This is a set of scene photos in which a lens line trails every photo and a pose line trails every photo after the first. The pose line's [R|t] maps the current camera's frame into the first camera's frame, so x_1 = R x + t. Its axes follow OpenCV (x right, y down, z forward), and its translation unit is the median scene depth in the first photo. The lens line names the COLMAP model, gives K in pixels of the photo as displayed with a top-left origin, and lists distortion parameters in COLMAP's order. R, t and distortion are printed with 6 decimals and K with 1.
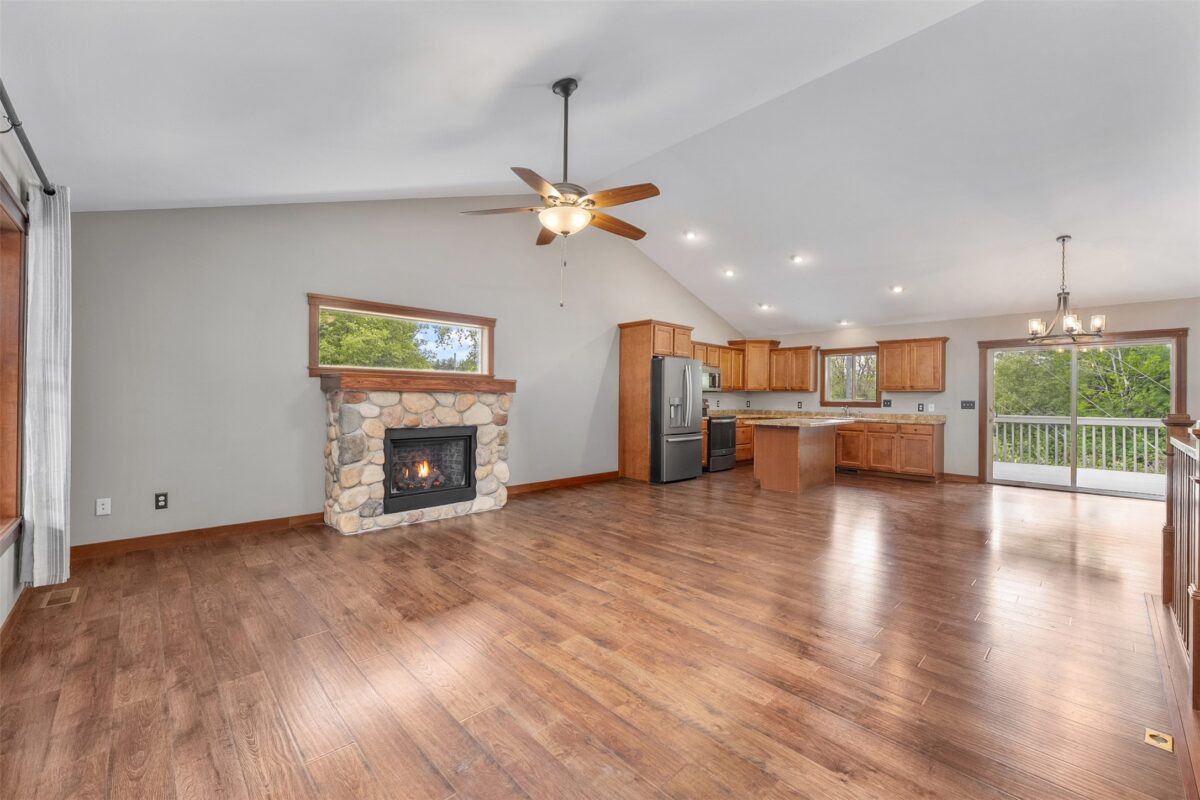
lens RADIAL K [[484.0, 0, 599.3], [0, 484.0, 393.9], [0, 0, 1]] dist [0.000534, -0.000090]
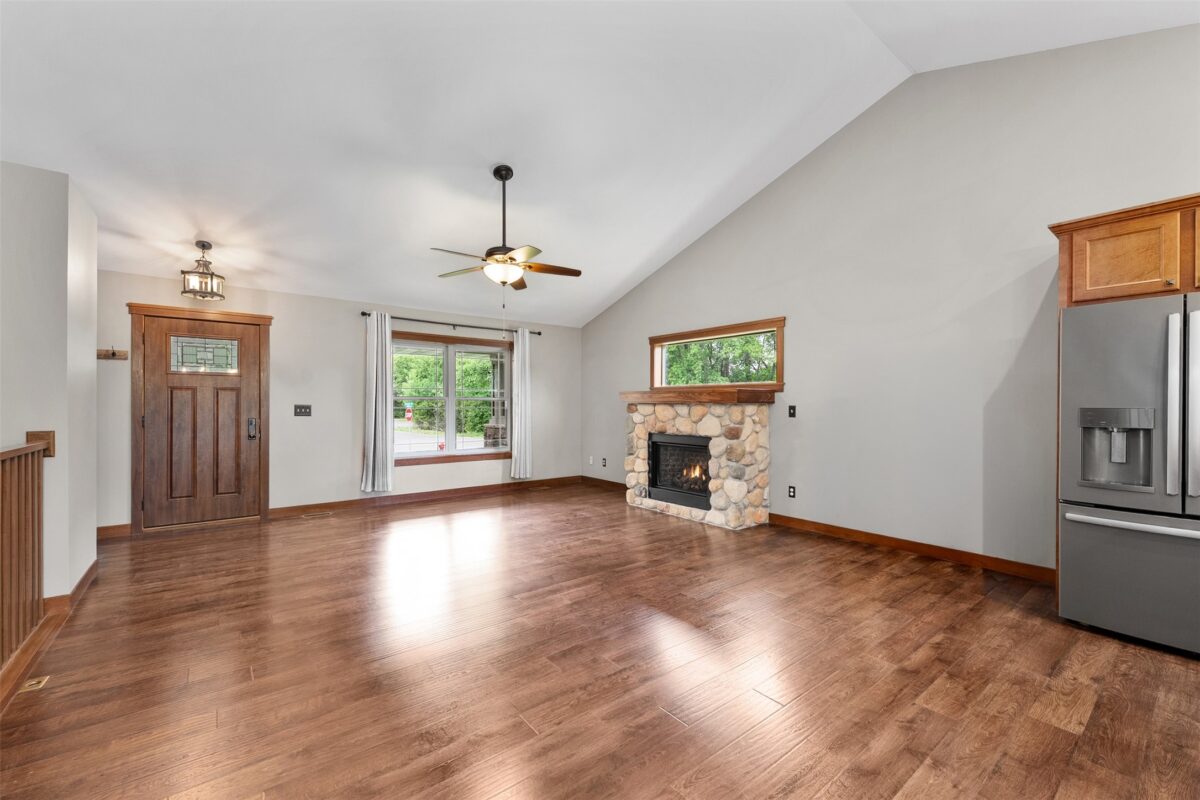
lens RADIAL K [[489.2, 0, 598.2], [0, 489.2, 404.3], [0, 0, 1]] dist [-0.000024, -0.000218]
pose [[-0.097177, -0.012666, -0.995186, 0.670585], [0.001785, 0.999915, -0.012901, 0.009554], [0.995265, -0.003030, -0.097146, 0.754357]]
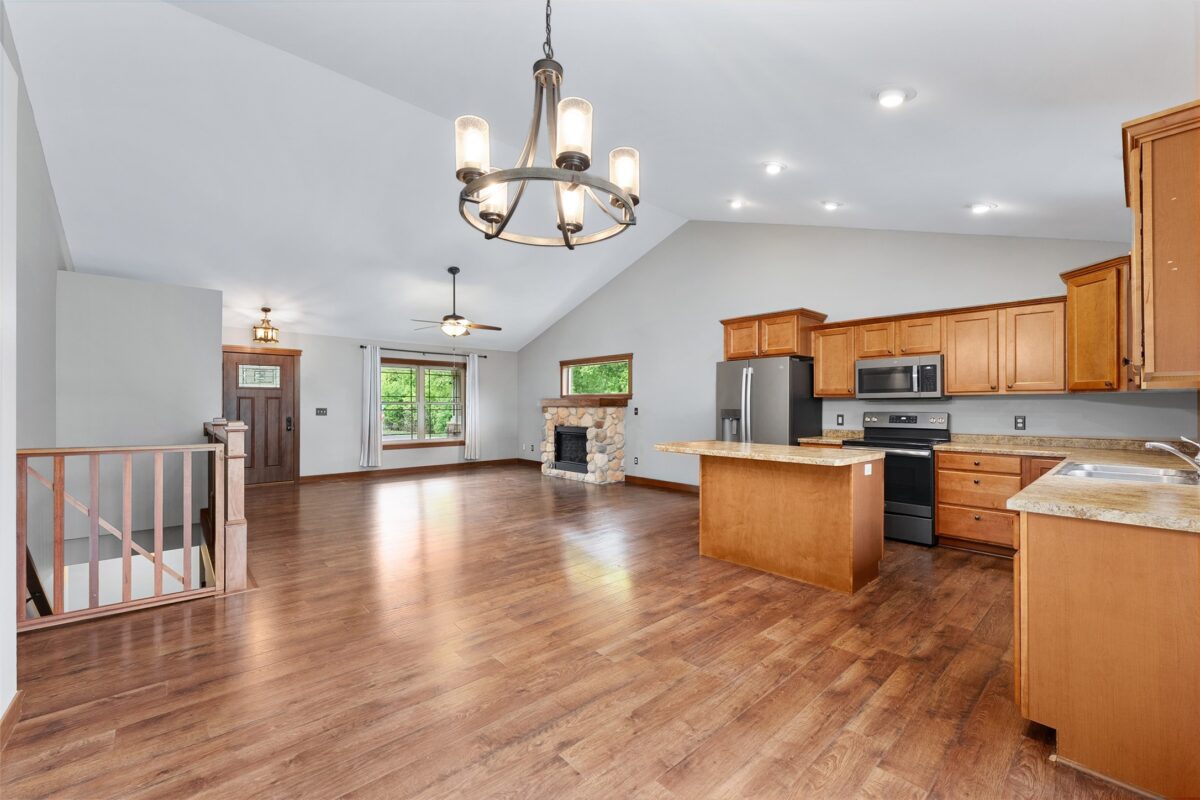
lens RADIAL K [[478.7, 0, 597.3], [0, 478.7, 402.0], [0, 0, 1]] dist [0.000511, 0.000151]
pose [[-0.034424, -0.019495, -0.999217, 1.145956], [0.005078, 0.999793, -0.019681, 0.011258], [0.999394, -0.005752, -0.034318, 0.943643]]
